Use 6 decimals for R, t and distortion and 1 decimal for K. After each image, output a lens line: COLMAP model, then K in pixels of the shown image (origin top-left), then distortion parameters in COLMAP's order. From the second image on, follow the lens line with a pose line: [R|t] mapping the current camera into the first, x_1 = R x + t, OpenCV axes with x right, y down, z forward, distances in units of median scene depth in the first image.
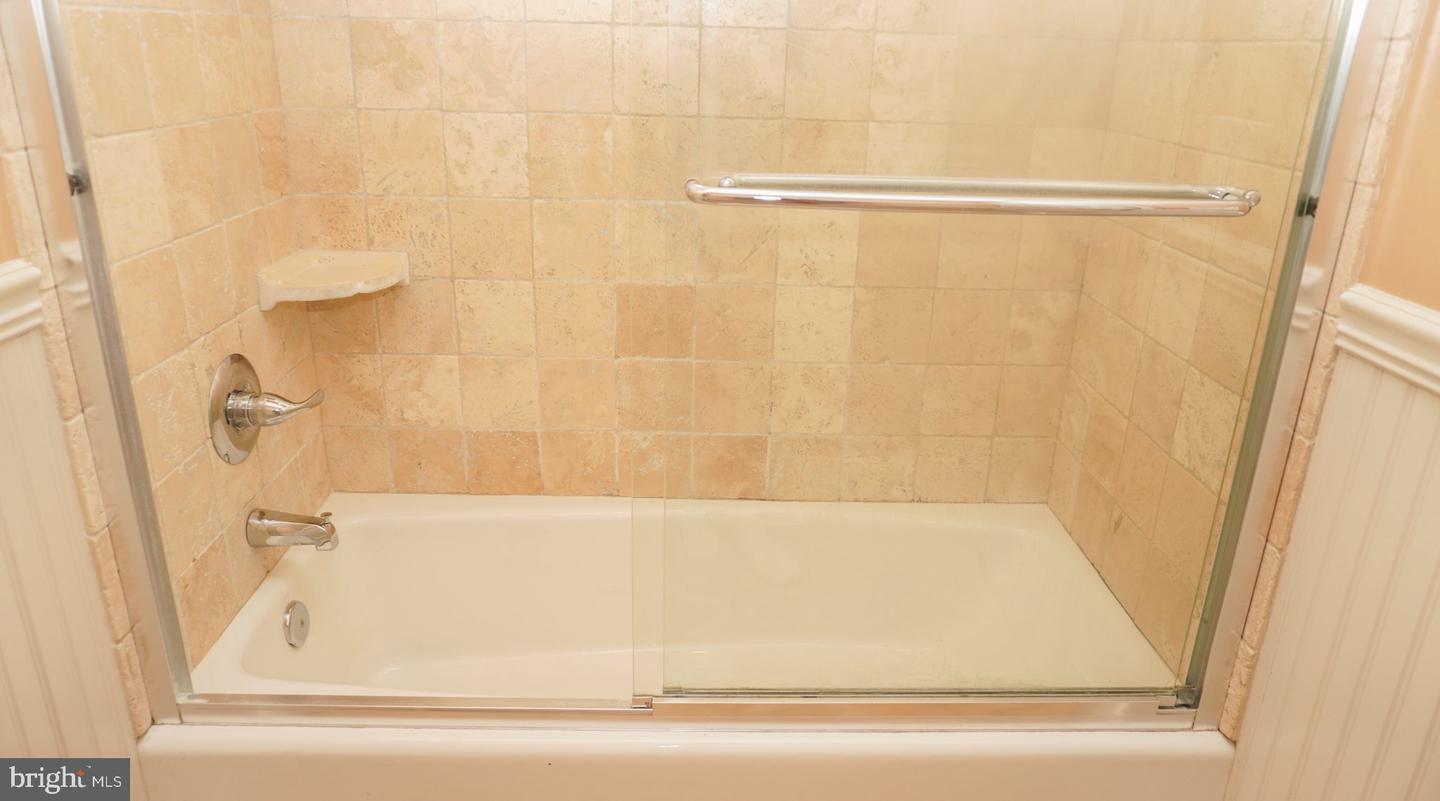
lens RADIAL K [[977.3, 0, 721.8], [0, 977.3, 402.2], [0, 0, 1]] dist [-0.032820, 0.016370]
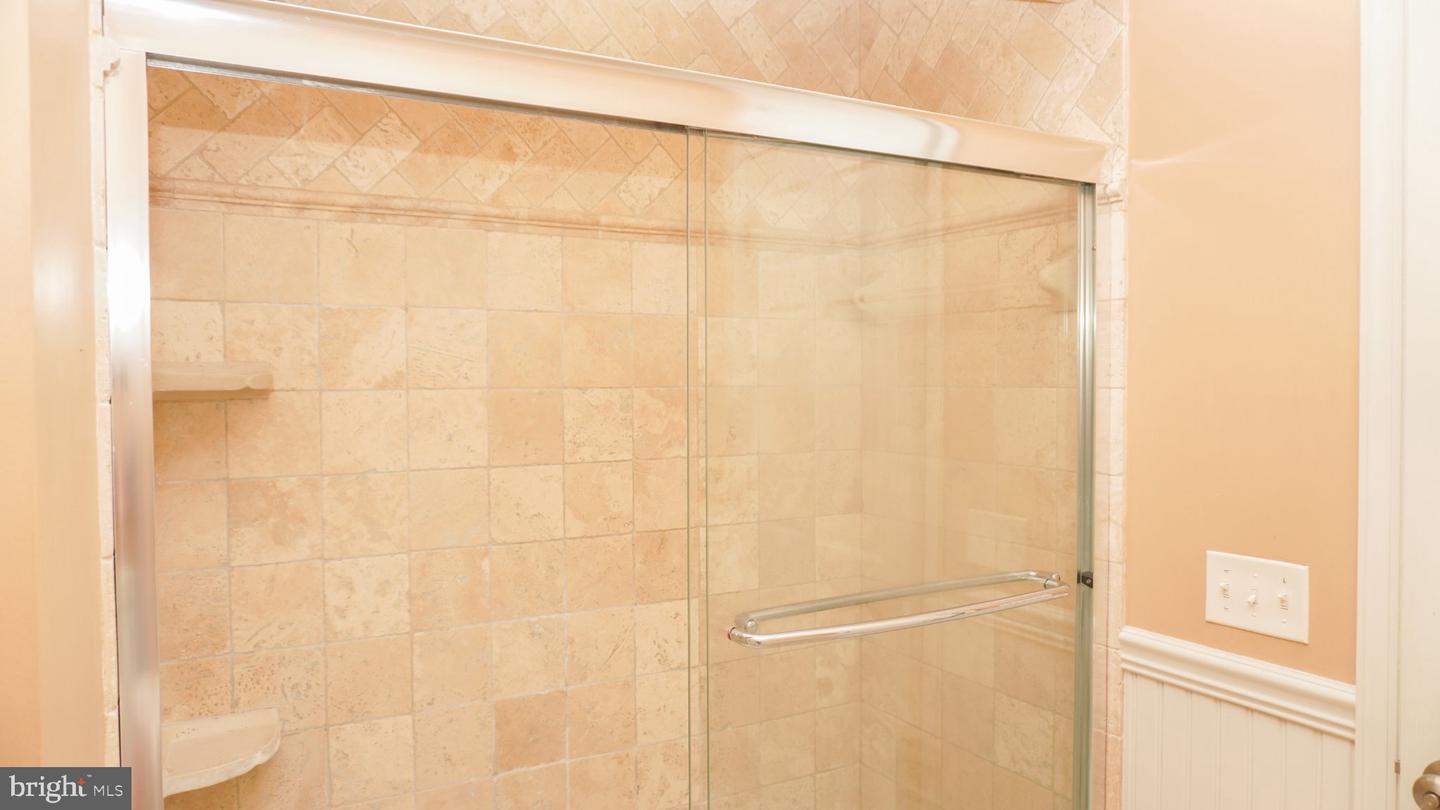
lens RADIAL K [[977.3, 0, 713.2], [0, 977.3, 409.1], [0, 0, 1]] dist [-0.032820, 0.016370]
pose [[0.883389, -0.046443, 0.466333, -0.386985], [0.187153, 0.947245, -0.260193, -0.107566], [-0.429647, 0.317127, 0.845478, -0.076157]]
